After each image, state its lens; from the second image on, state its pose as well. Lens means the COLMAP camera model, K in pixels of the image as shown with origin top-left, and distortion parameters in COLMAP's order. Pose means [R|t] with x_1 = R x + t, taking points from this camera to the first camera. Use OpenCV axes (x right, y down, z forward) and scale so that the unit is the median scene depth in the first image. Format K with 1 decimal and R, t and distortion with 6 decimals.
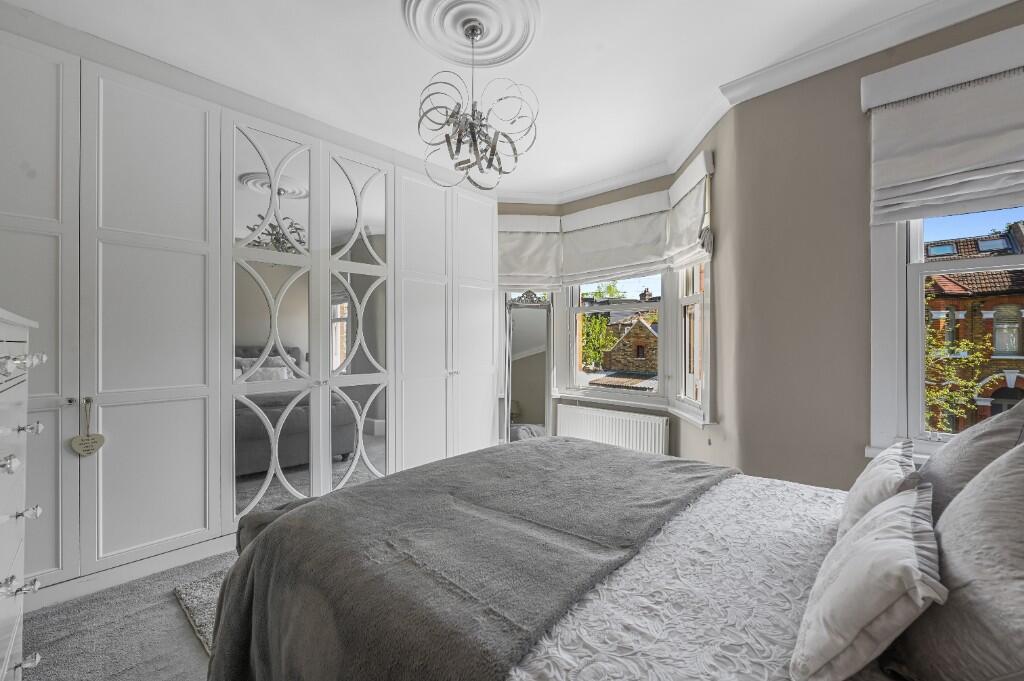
lens RADIAL K [[414.0, 0, 512.0], [0, 414.0, 340.5], [0, 0, 1]] dist [-0.001829, 0.000220]
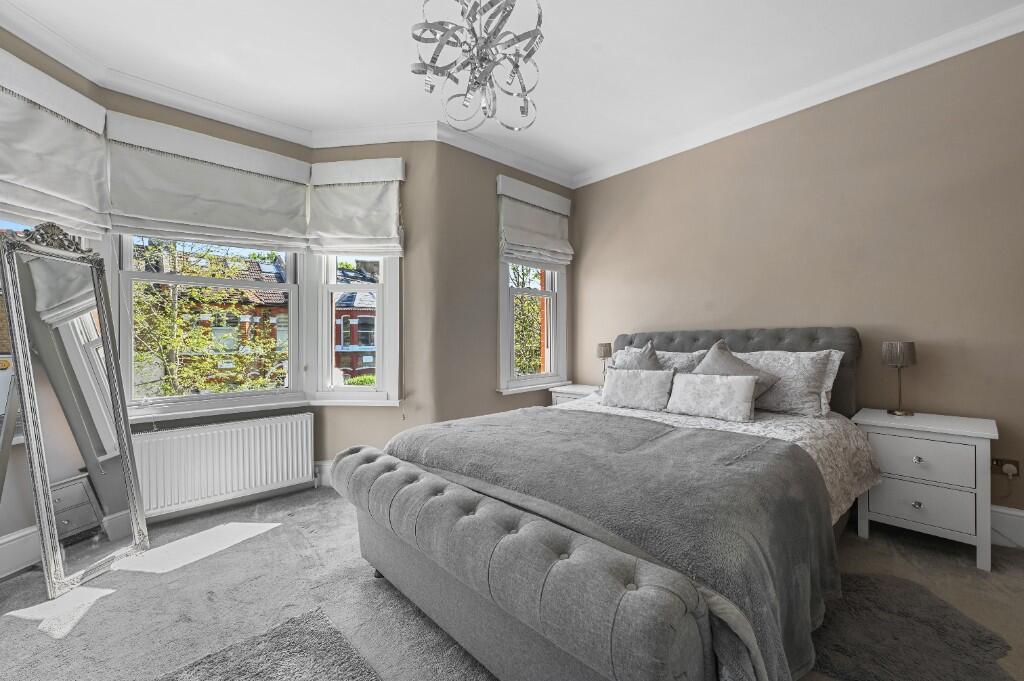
lens RADIAL K [[414.0, 0, 512.0], [0, 414.0, 340.5], [0, 0, 1]] dist [-0.001829, 0.000220]
pose [[0.060162, -0.004026, 0.998180, -0.471919], [0.011814, 0.999925, 0.003321, 0.027935], [-0.998119, 0.011593, 0.060205, 0.463387]]
